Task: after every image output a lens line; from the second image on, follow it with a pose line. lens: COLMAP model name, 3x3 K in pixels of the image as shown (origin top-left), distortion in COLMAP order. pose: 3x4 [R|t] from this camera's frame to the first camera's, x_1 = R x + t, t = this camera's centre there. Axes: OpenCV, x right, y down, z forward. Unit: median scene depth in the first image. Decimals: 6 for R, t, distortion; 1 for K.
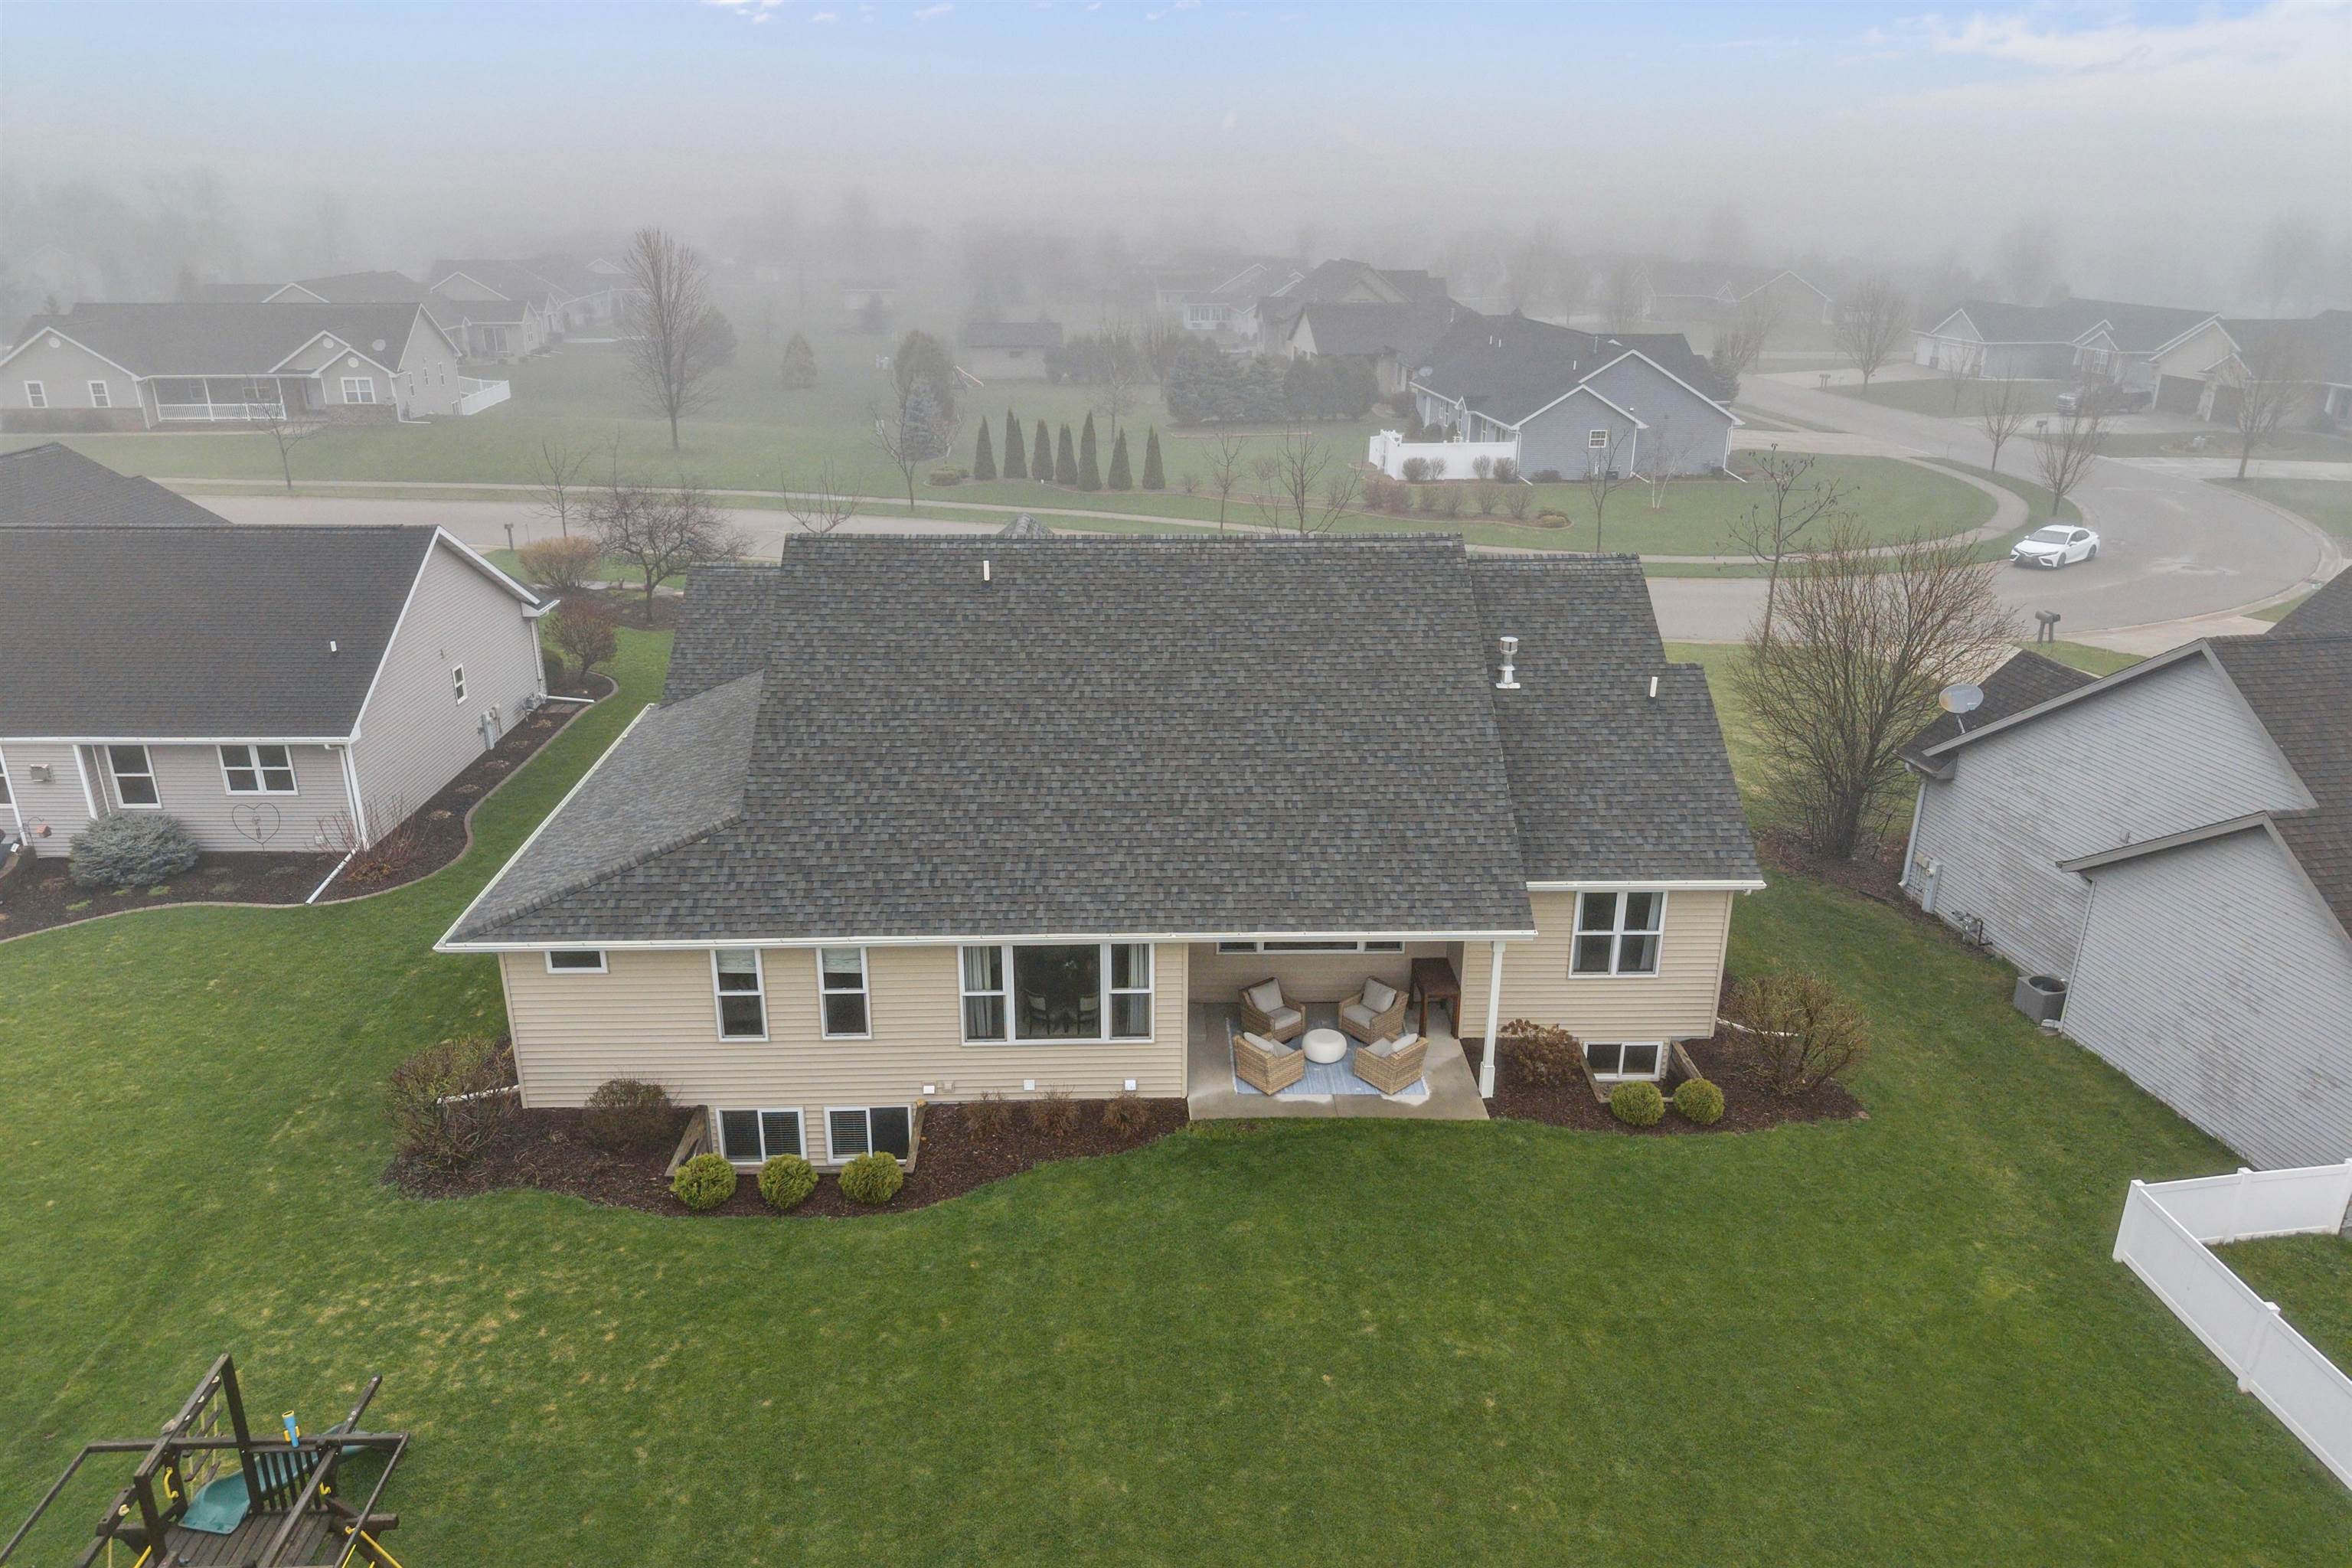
lens RADIAL K [[1577.6, 0, 1175.1], [0, 1577.6, 779.9], [0, 0, 1]] dist [0.033106, -0.050090]
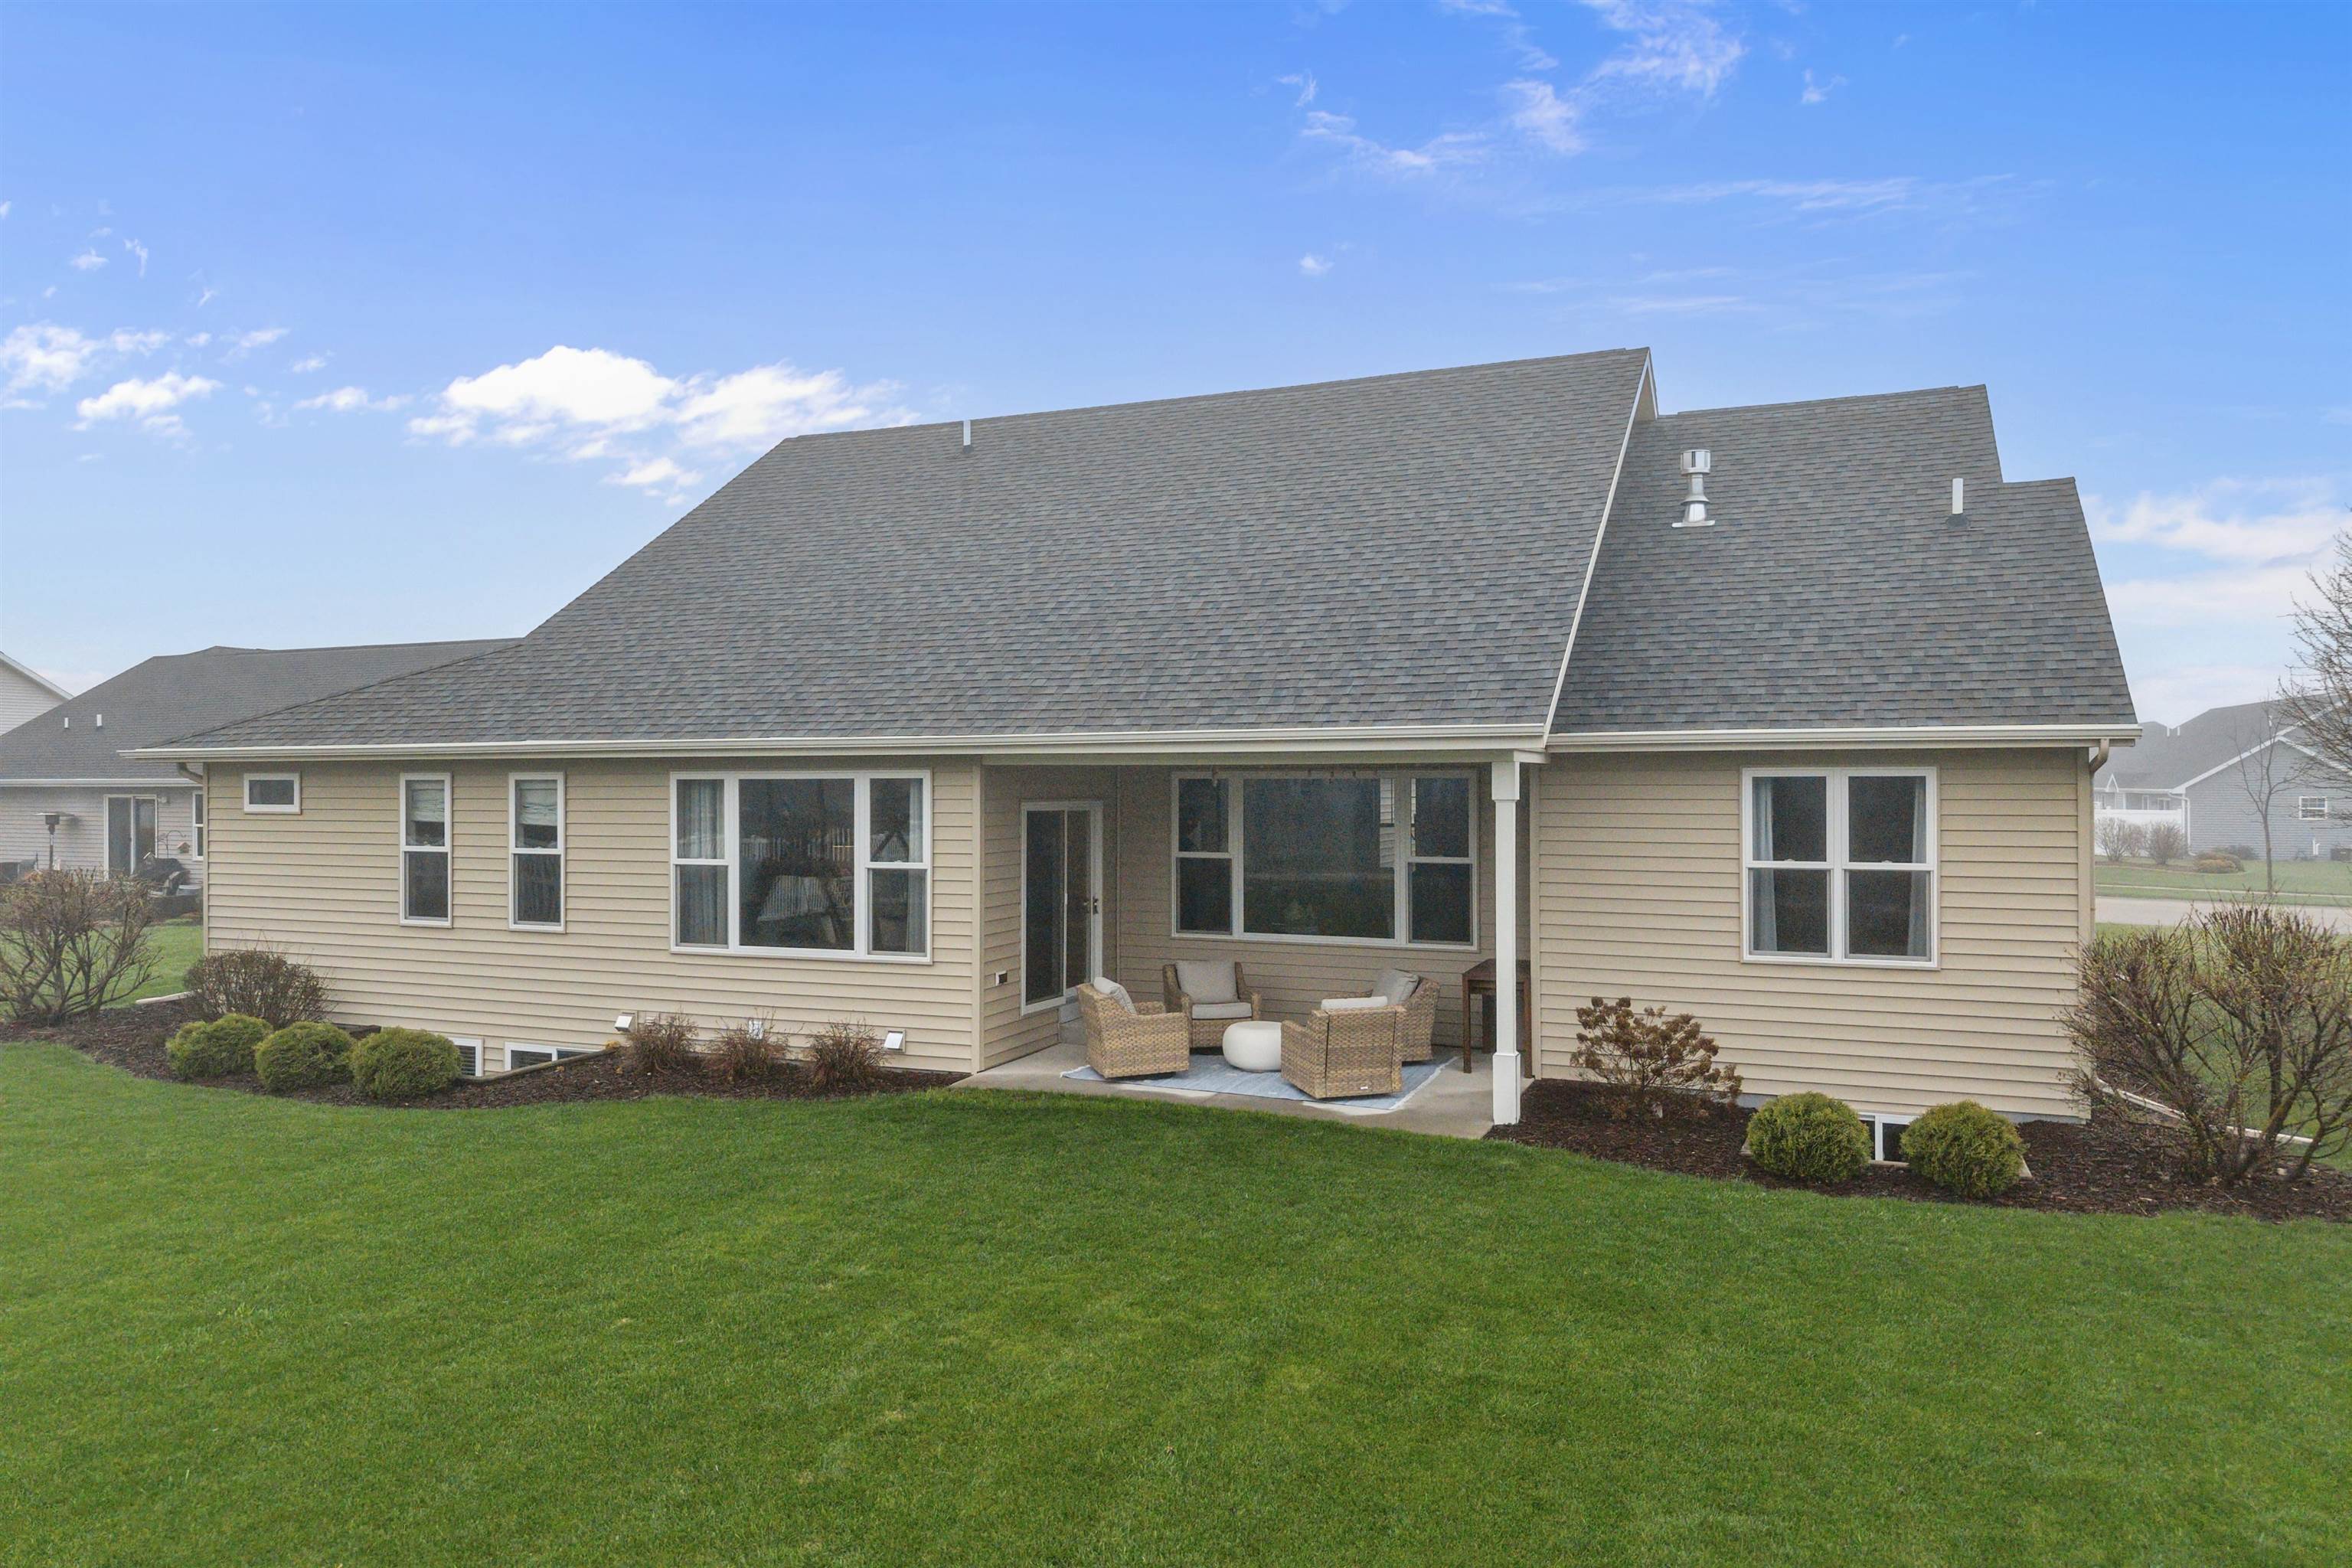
lens RADIAL K [[1577.6, 0, 1167.3], [0, 1577.6, 784.8], [0, 0, 1]] dist [0.033106, -0.050090]
pose [[0.904796, -0.008488, -0.425760, 0.308534], [-0.140891, 0.937528, -0.318104, 0.269066], [0.401862, 0.347805, 0.847076, 0.488797]]
